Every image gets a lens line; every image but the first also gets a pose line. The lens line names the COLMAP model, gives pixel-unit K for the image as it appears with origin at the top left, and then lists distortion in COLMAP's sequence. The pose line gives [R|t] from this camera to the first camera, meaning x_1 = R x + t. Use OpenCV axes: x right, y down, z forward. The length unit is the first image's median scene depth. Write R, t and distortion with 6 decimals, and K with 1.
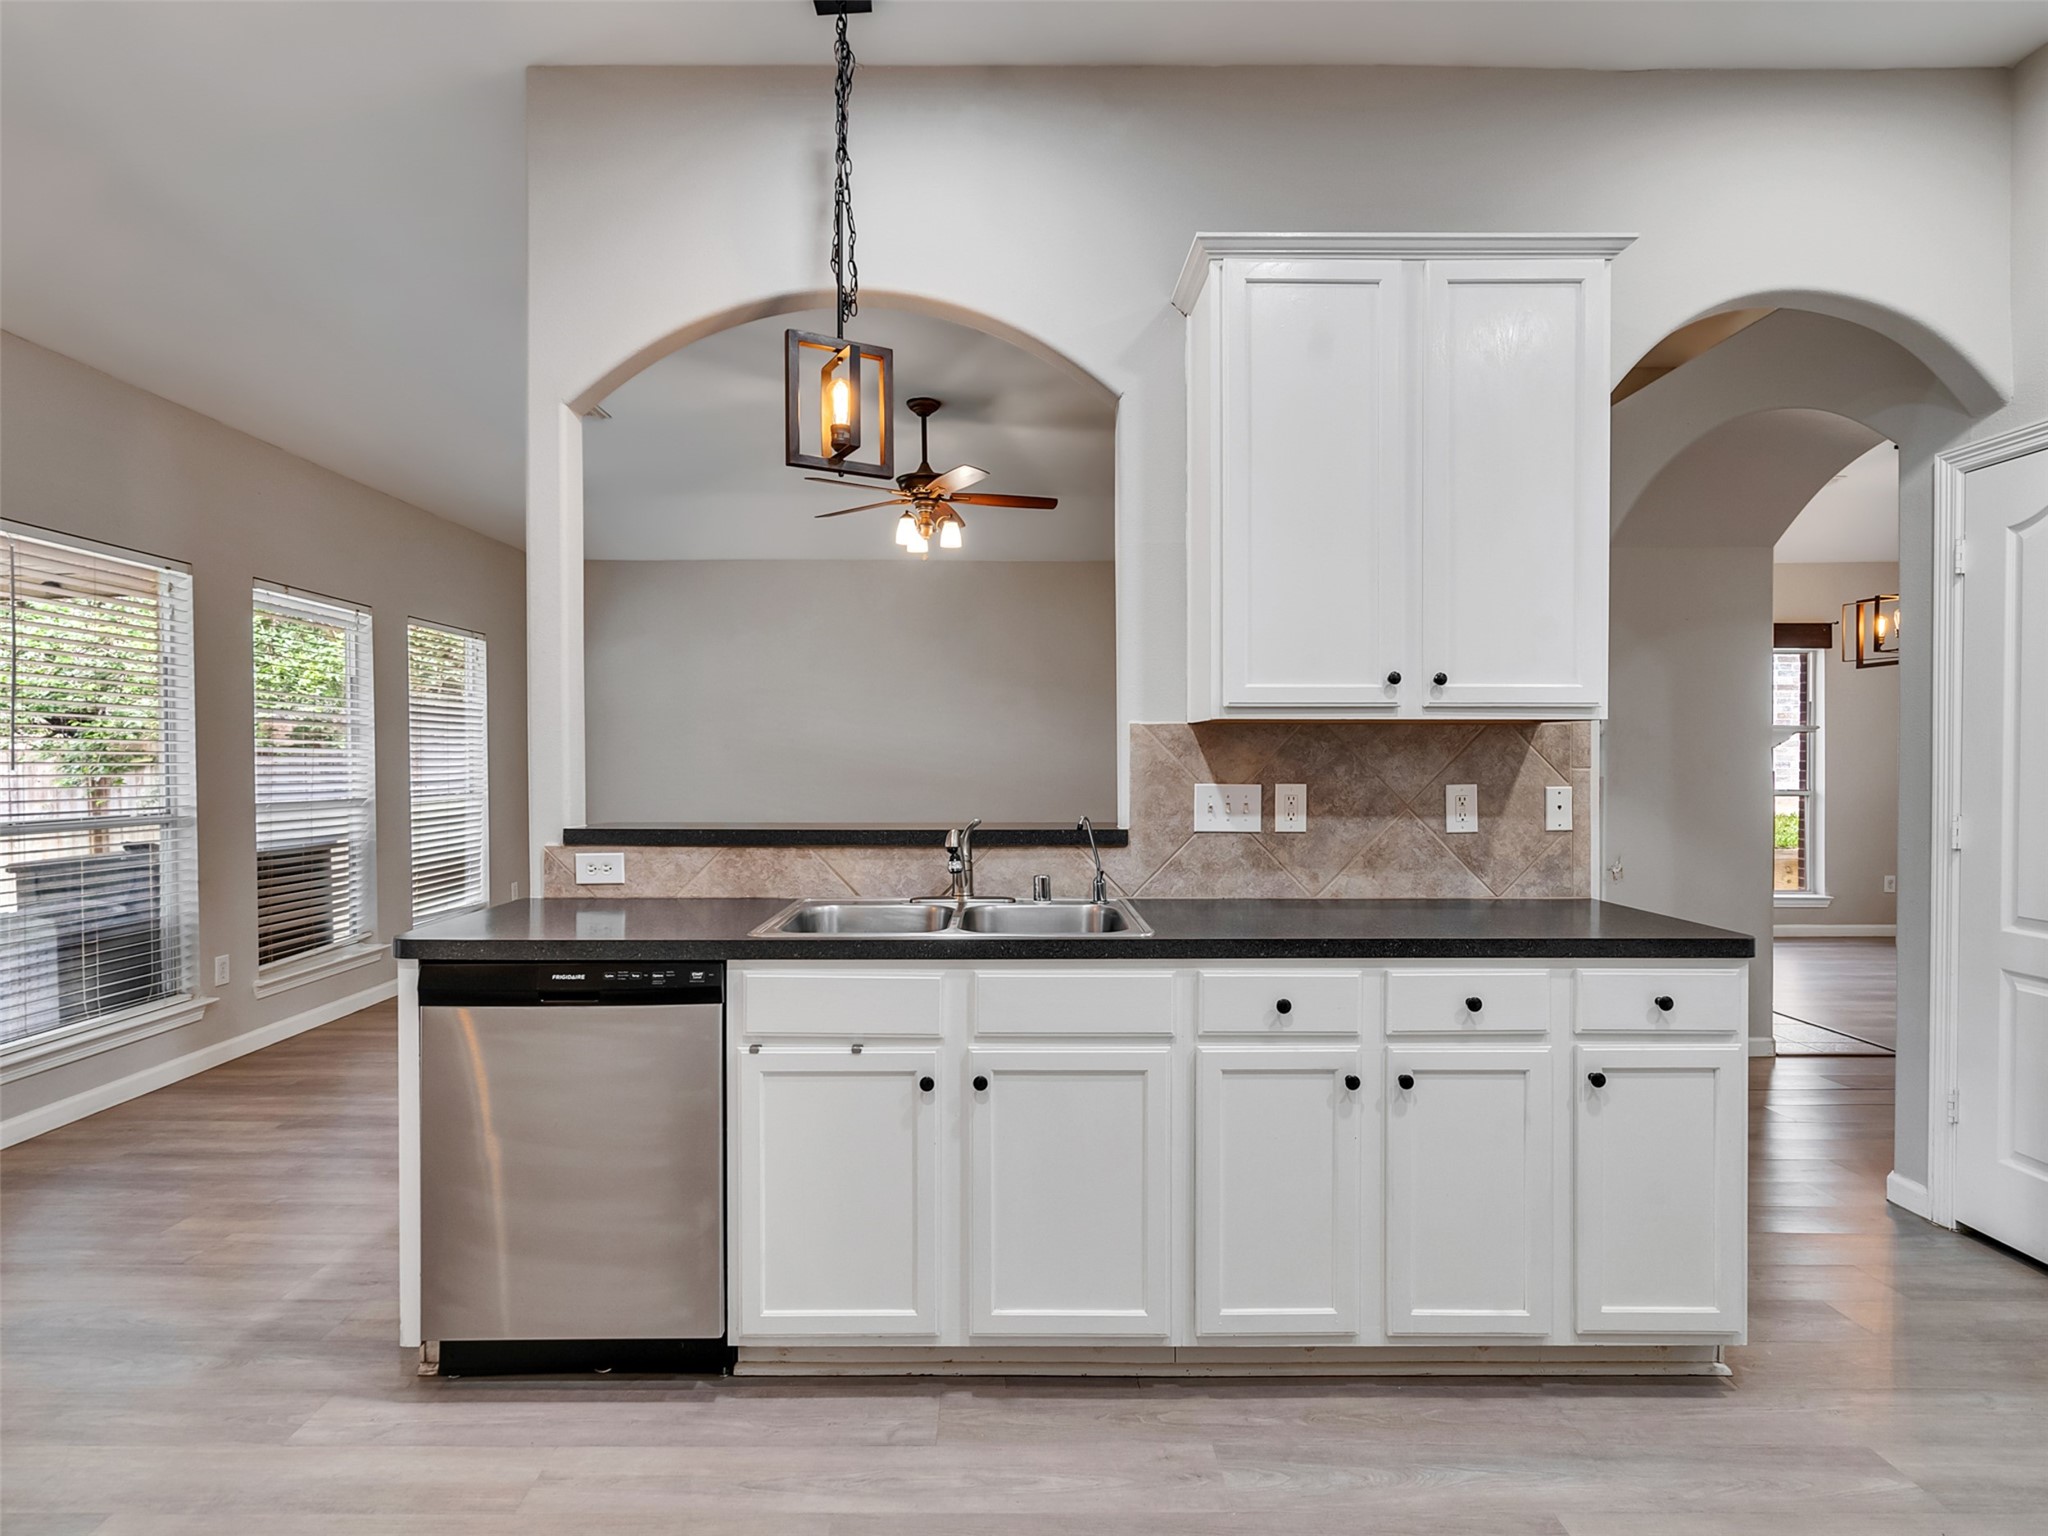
lens RADIAL K [[1047.9, 0, 1004.6], [0, 1047.9, 767.7], [0, 0, 1]] dist [-0.008715, 0.005722]
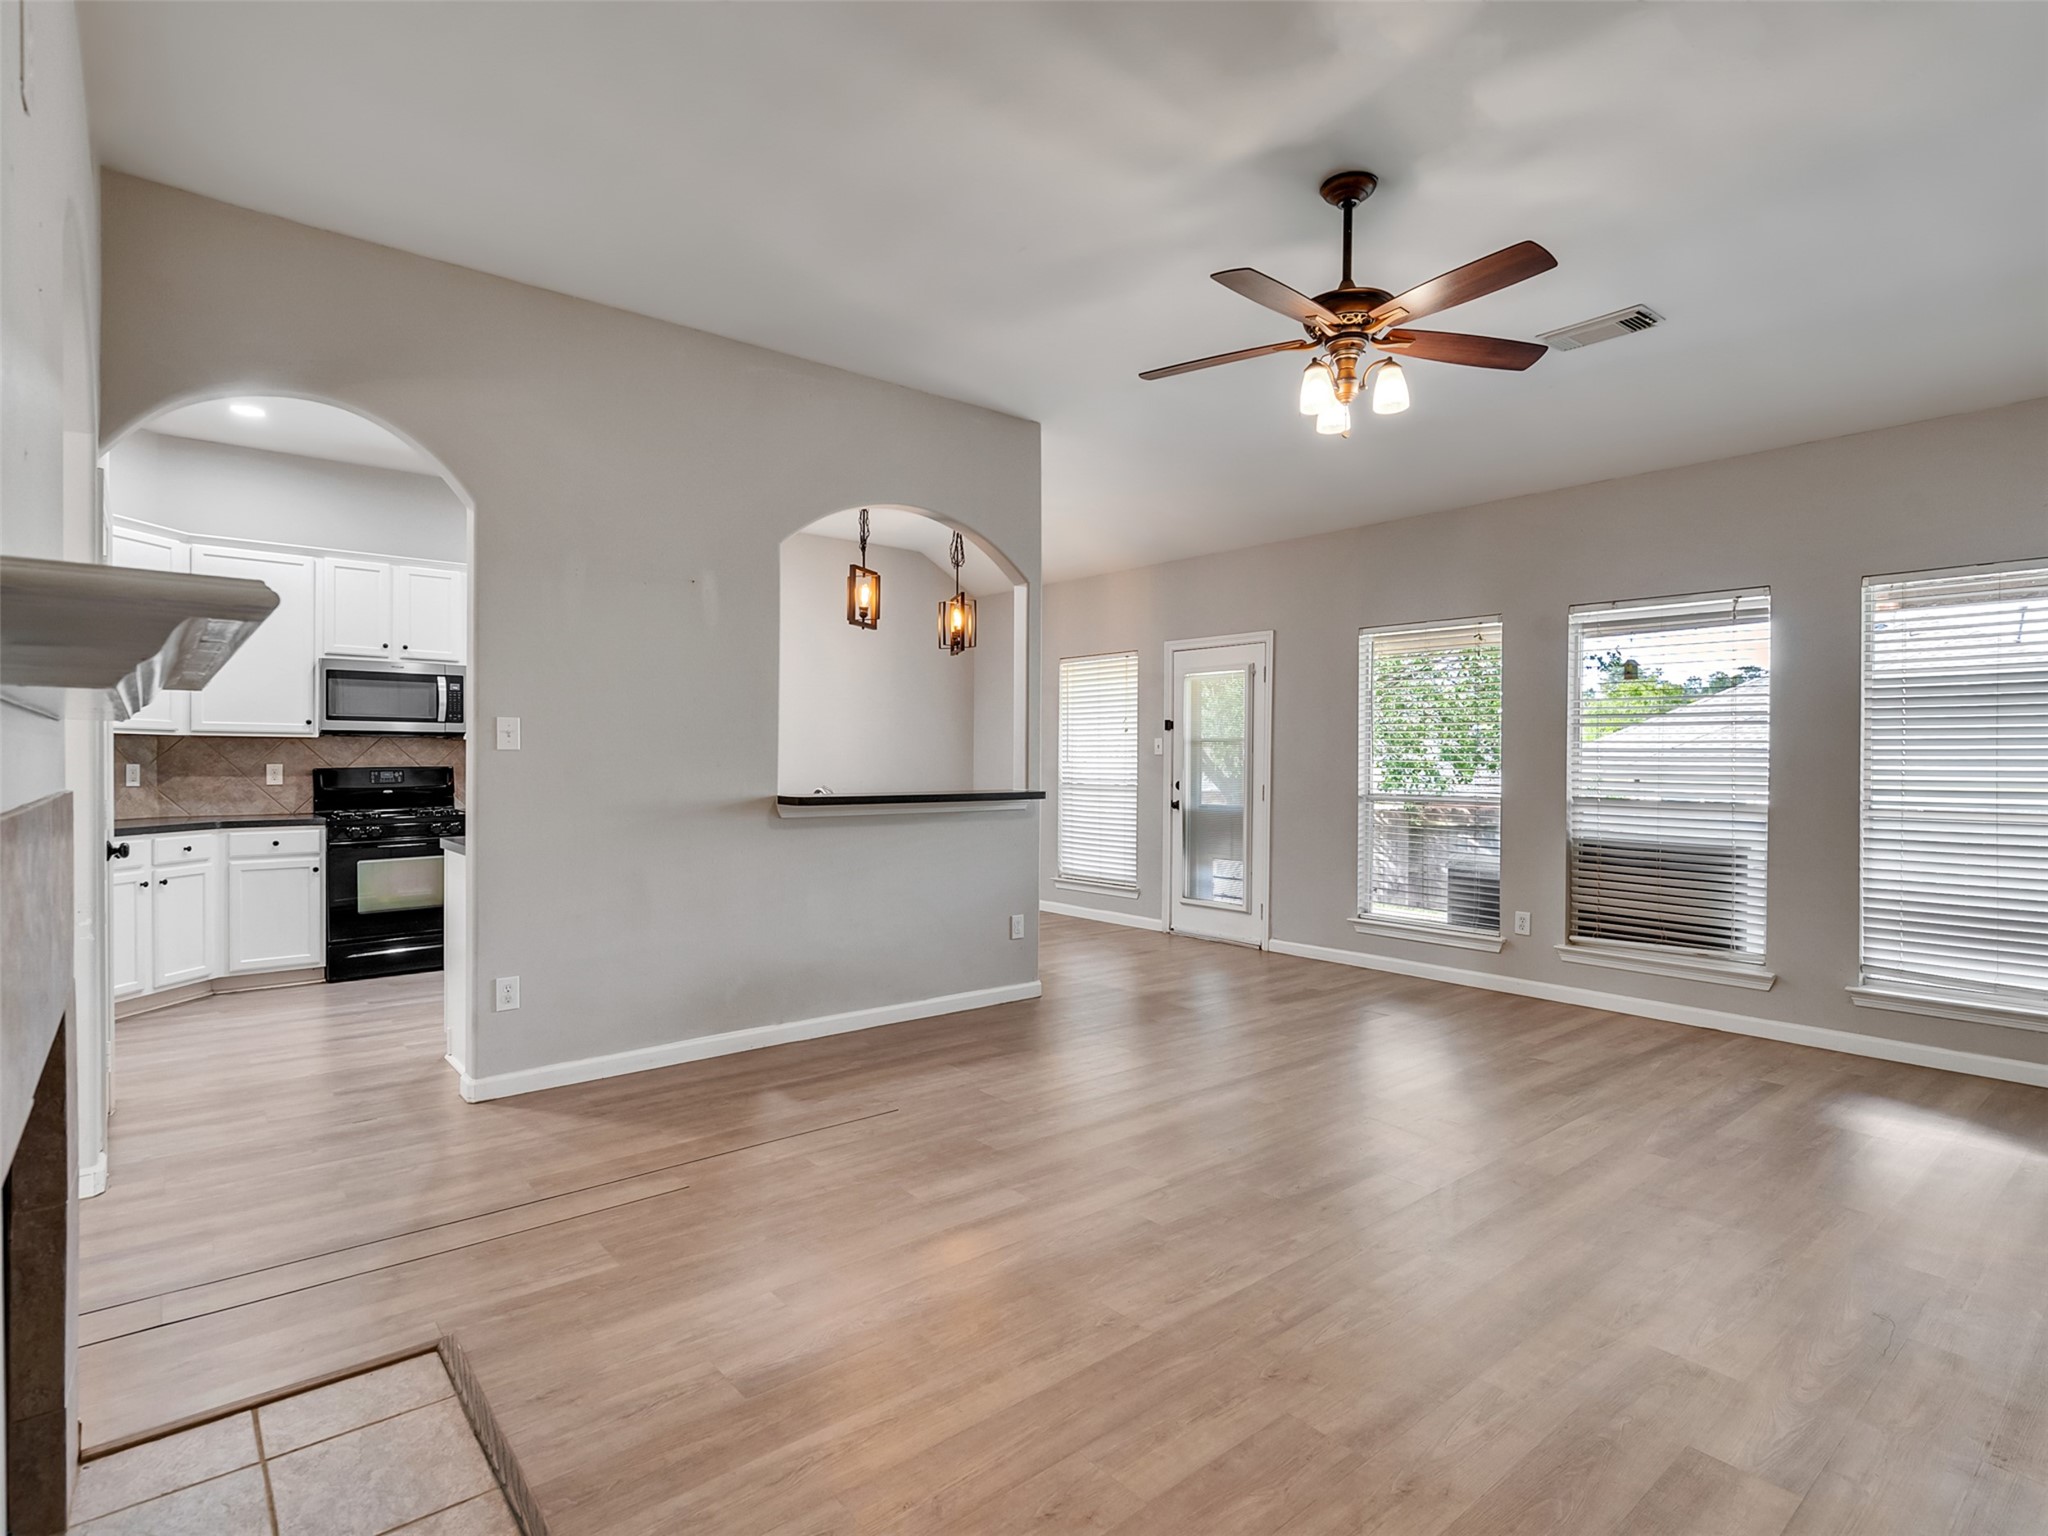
lens RADIAL K [[1047.9, 0, 1001.7], [0, 1047.9, 768.0], [0, 0, 1]] dist [-0.008715, 0.005722]
pose [[-0.777214, 0.002150, -0.629233, 0.910862], [-0.010042, 0.999824, 0.015819, -0.017604], [0.629157, 0.018613, -0.777056, 2.611388]]
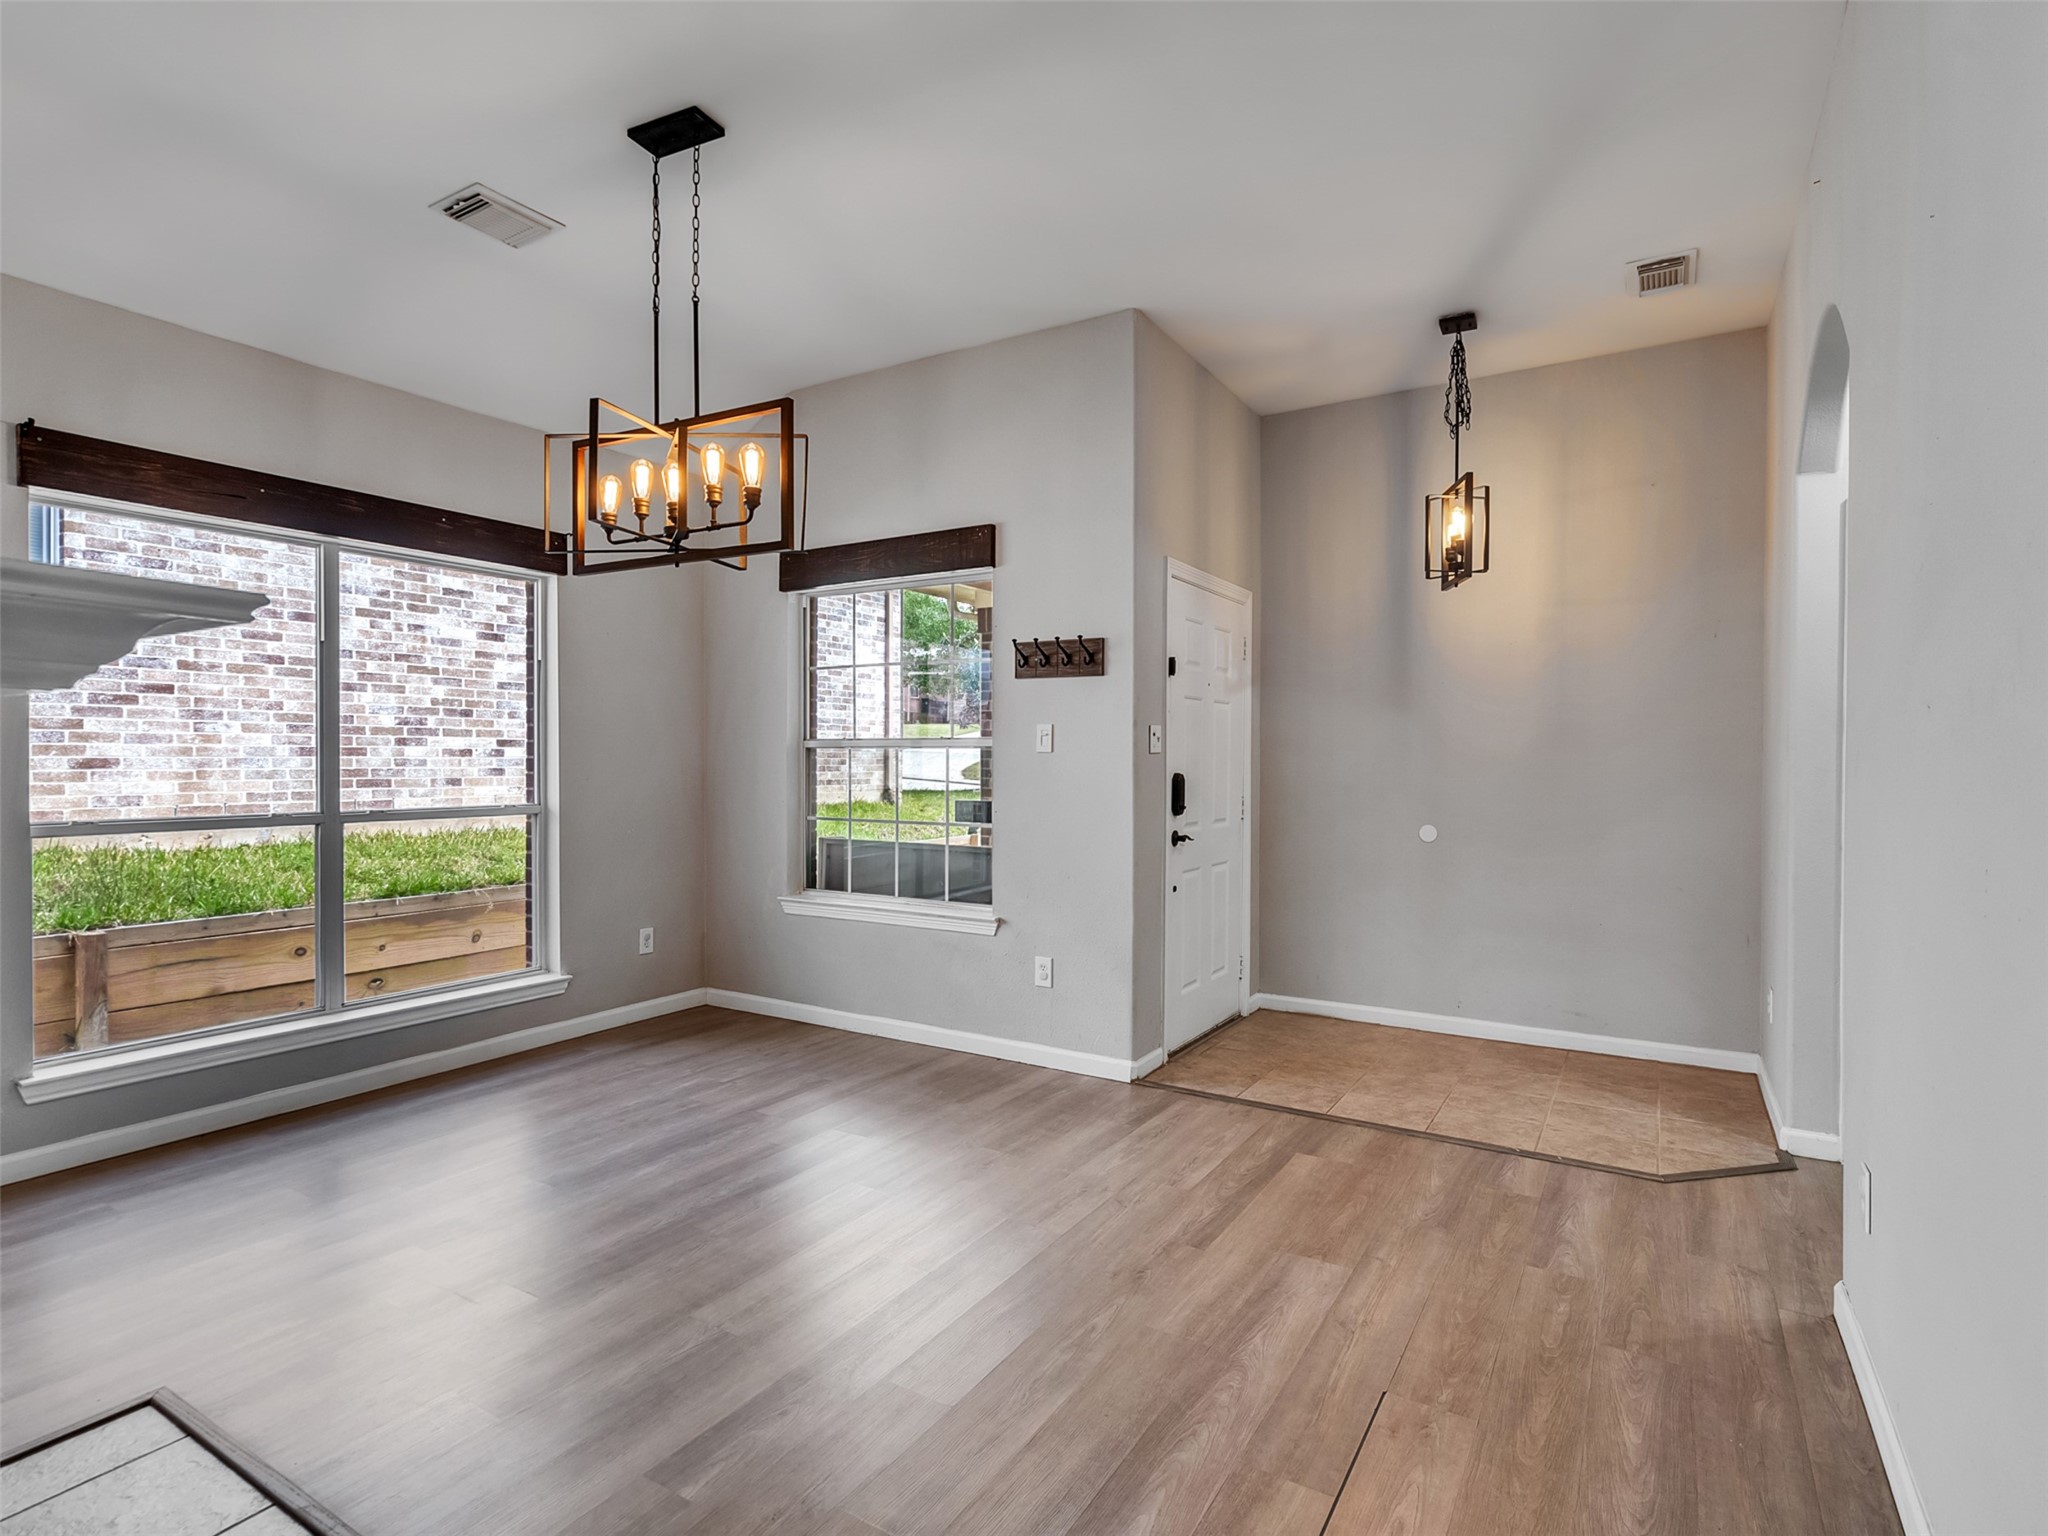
lens RADIAL K [[1047.9, 0, 1001.0], [0, 1047.9, 769.4], [0, 0, 1]] dist [-0.008715, 0.005722]
pose [[0.534450, -0.008212, 0.845160, 1.135751], [0.003305, 0.999965, 0.007626, -0.008154], [-0.845194, -0.001282, 0.534458, 1.267744]]
